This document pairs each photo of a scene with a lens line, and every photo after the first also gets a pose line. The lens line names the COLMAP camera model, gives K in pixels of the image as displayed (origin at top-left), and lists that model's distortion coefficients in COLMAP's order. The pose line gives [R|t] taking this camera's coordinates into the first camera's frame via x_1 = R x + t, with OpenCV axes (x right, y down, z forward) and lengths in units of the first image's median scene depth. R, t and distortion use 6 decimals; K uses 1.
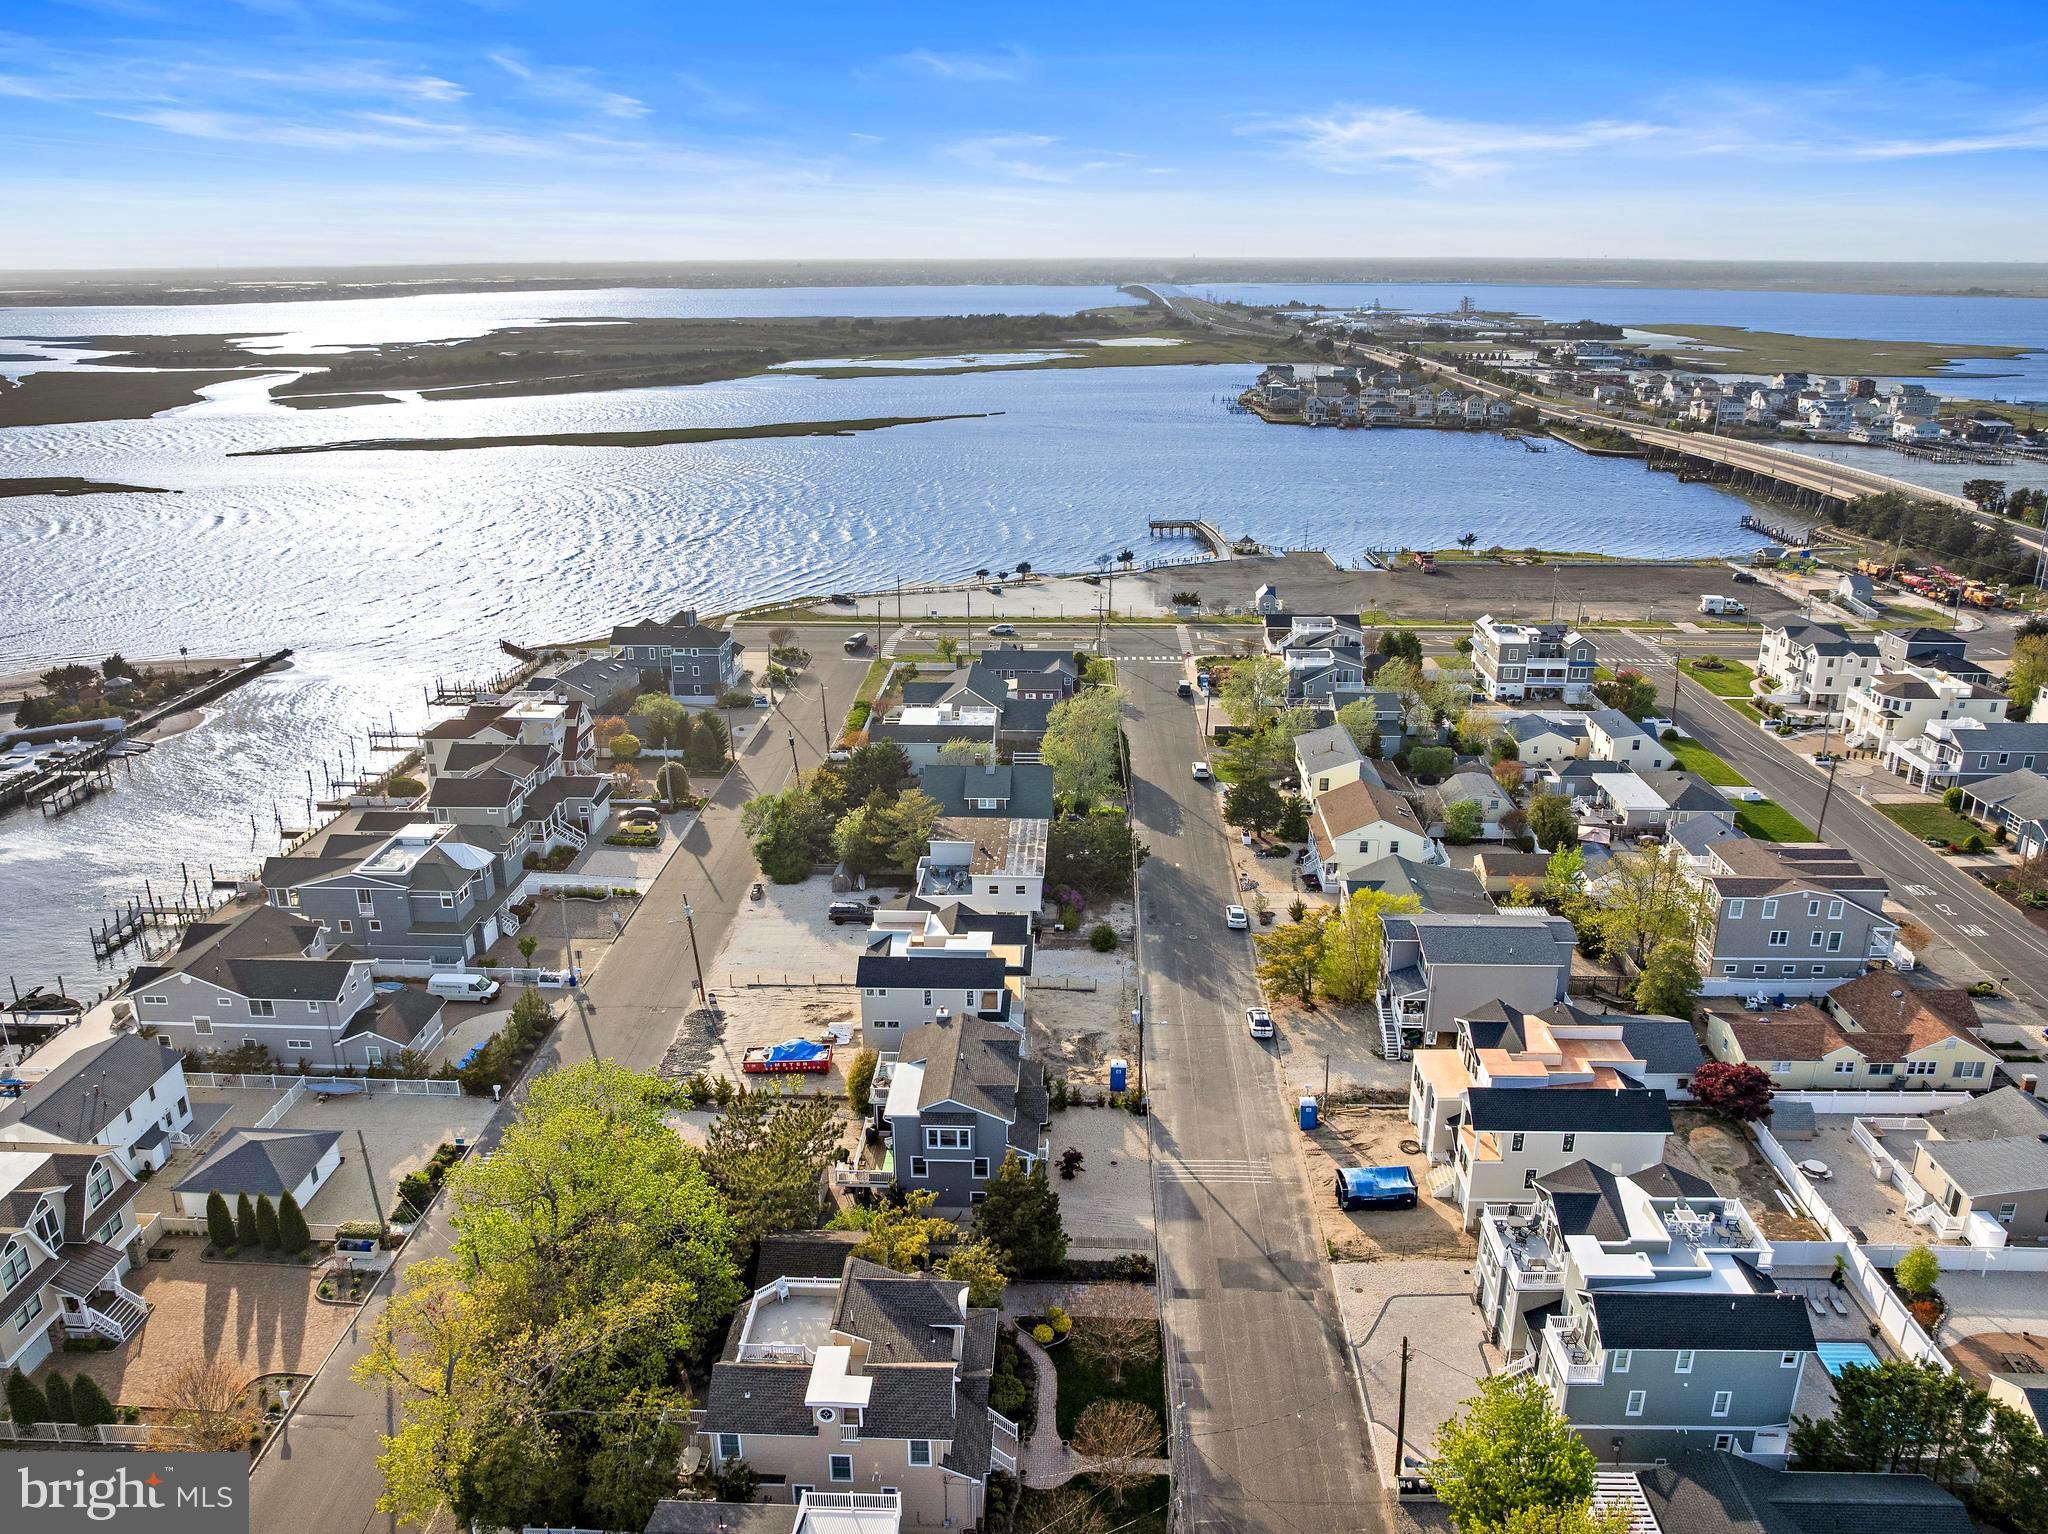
lens RADIAL K [[1463.7, 0, 1024.0], [0, 1463.7, 767.0], [0, 0, 1]] dist [-0.004846, -0.068118]
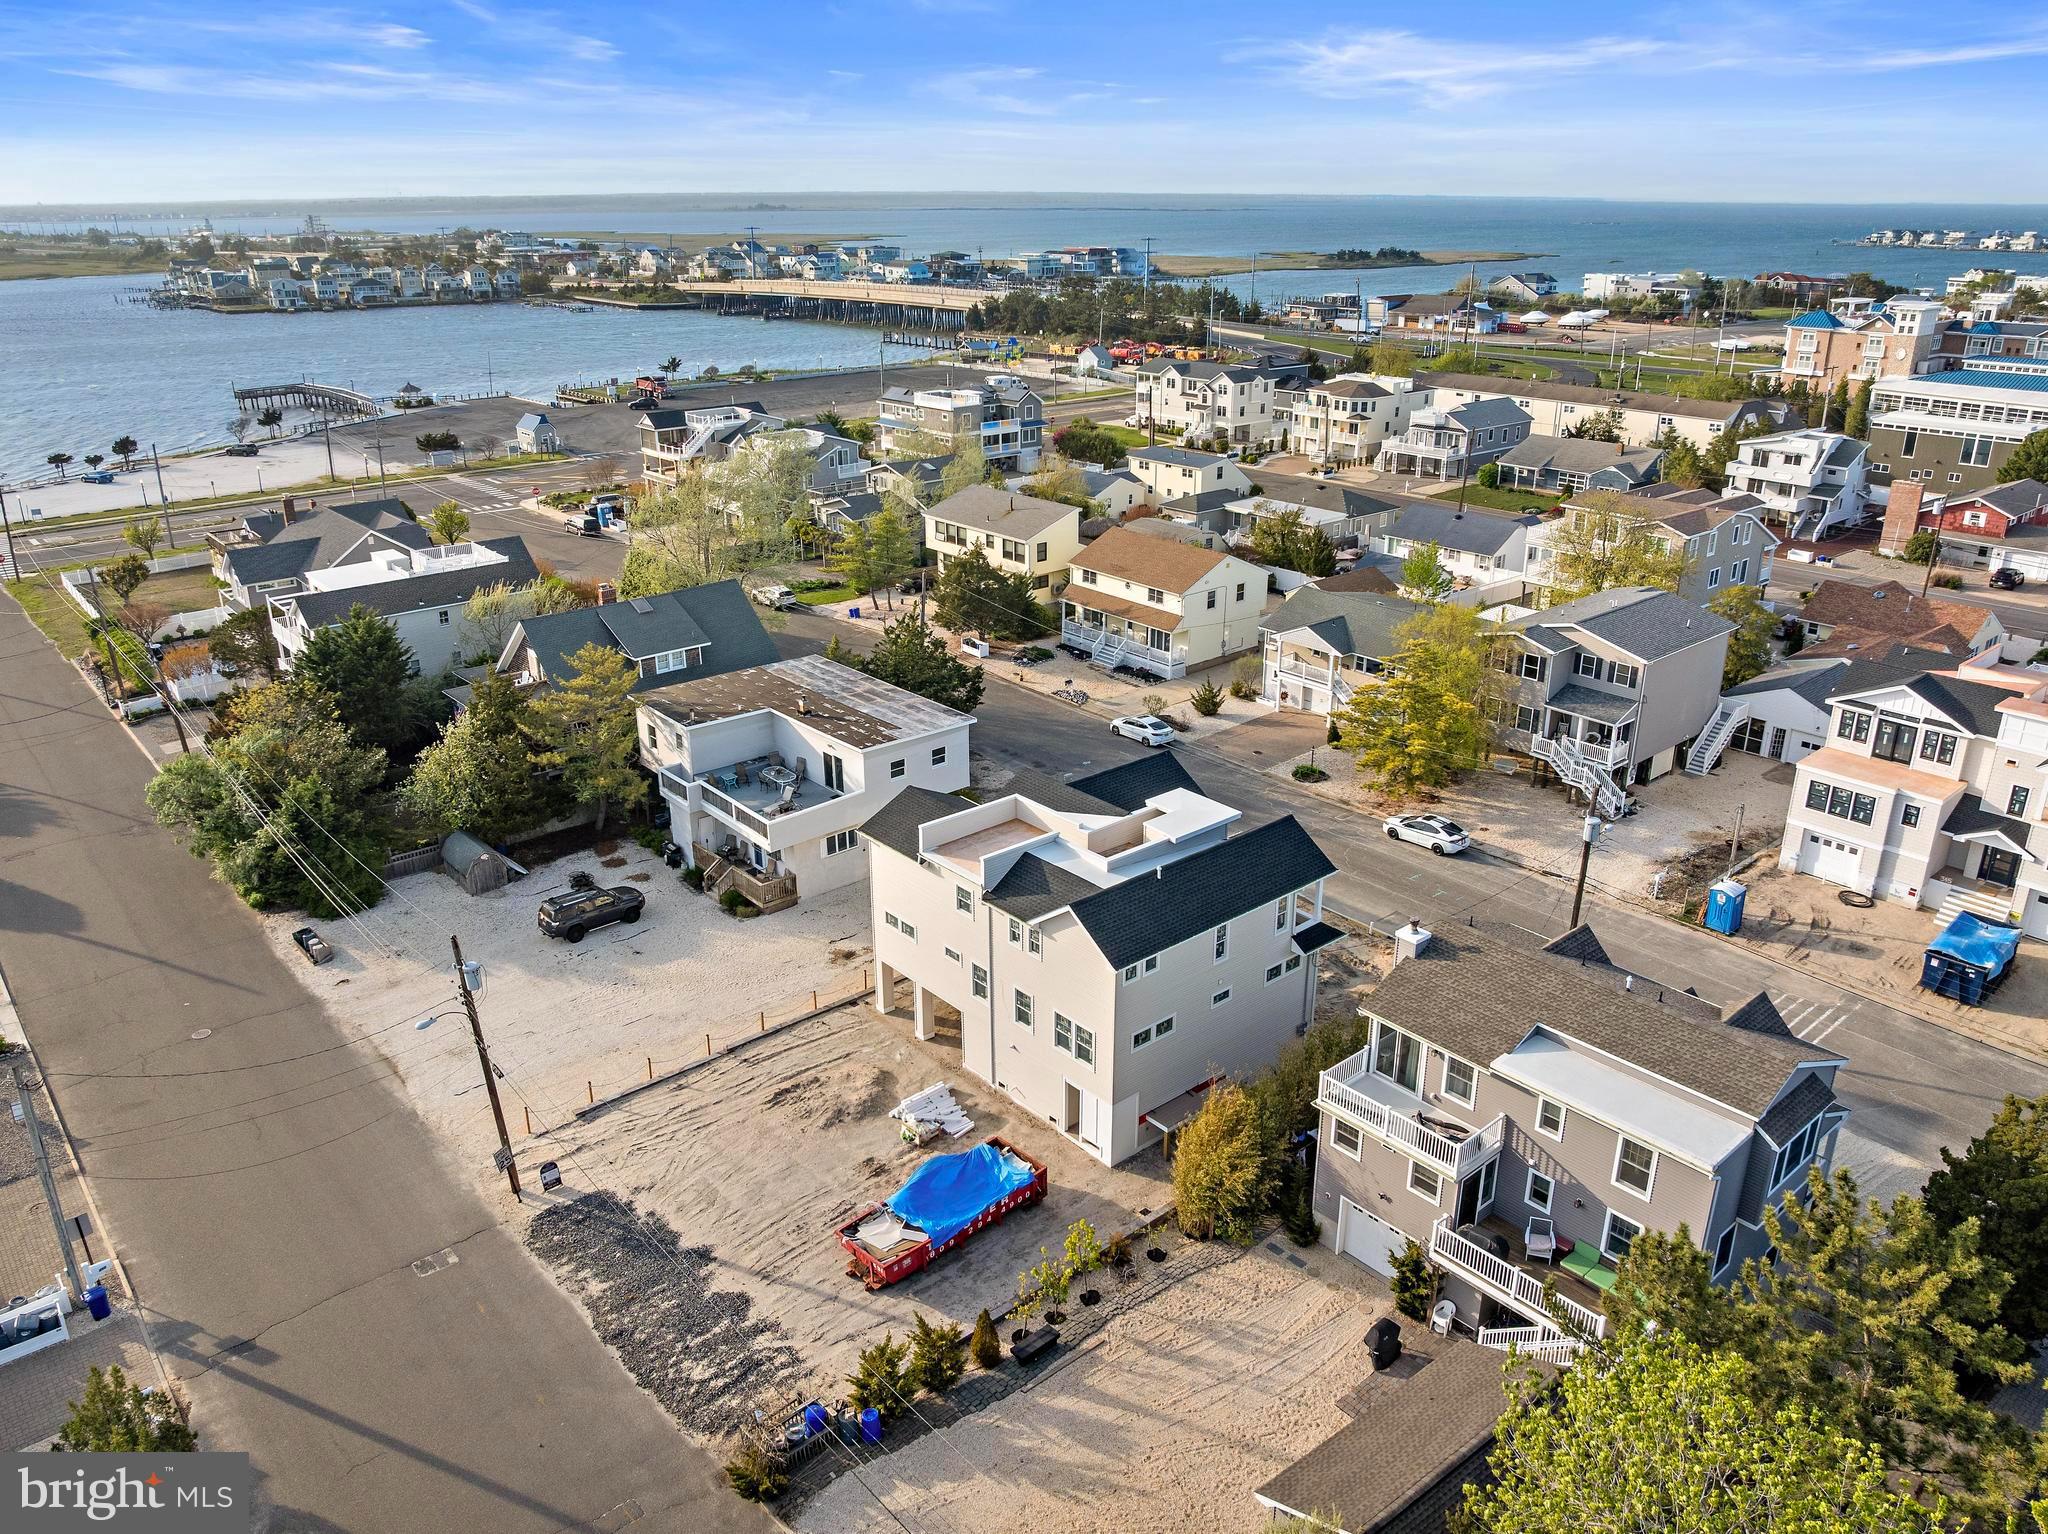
lens RADIAL K [[1471.1, 0, 1024.0], [0, 1471.1, 767.0], [0, 0, 1]] dist [-0.039626, -0.001136]
pose [[0.733258, -0.246524, 0.633686, -0.276016], [0.223562, 0.967555, 0.117720, 0.027526], [-0.642147, 0.055349, 0.764581, 0.493965]]
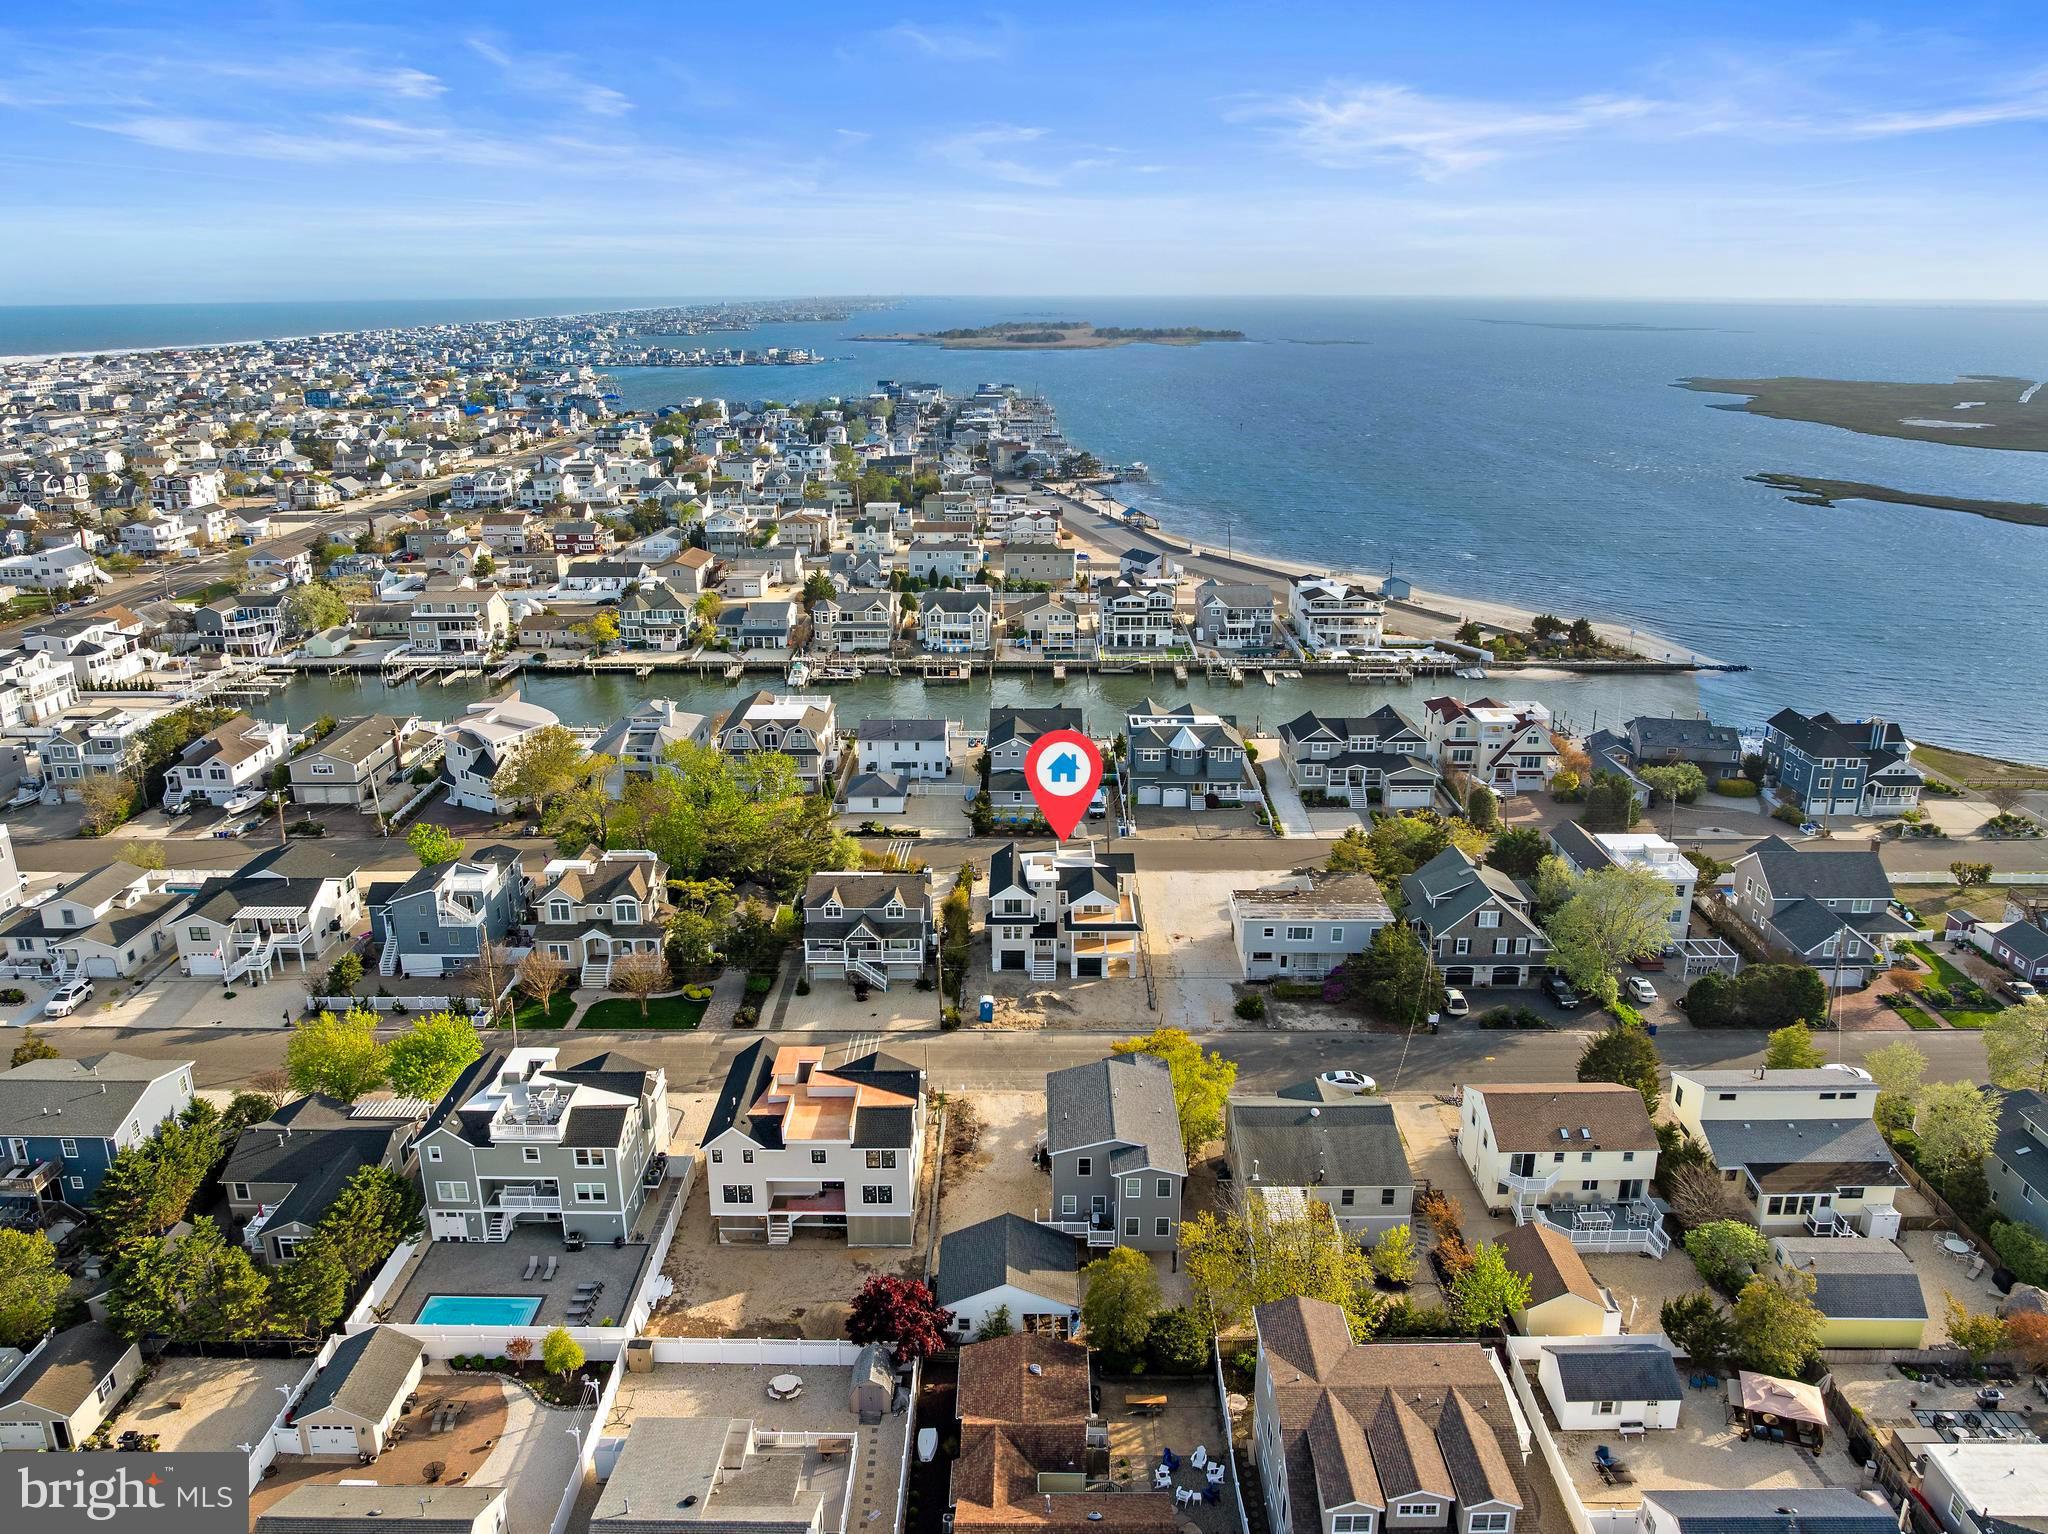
lens RADIAL K [[1463.7, 0, 1024.0], [0, 1463.7, 767.0], [0, 0, 1]] dist [-0.004846, -0.068118]
pose [[0.031545, 0.312065, -0.949537, 0.821206], [-0.328270, 0.900545, 0.285058, -0.228286], [0.944057, 0.302712, 0.130849, 0.589056]]
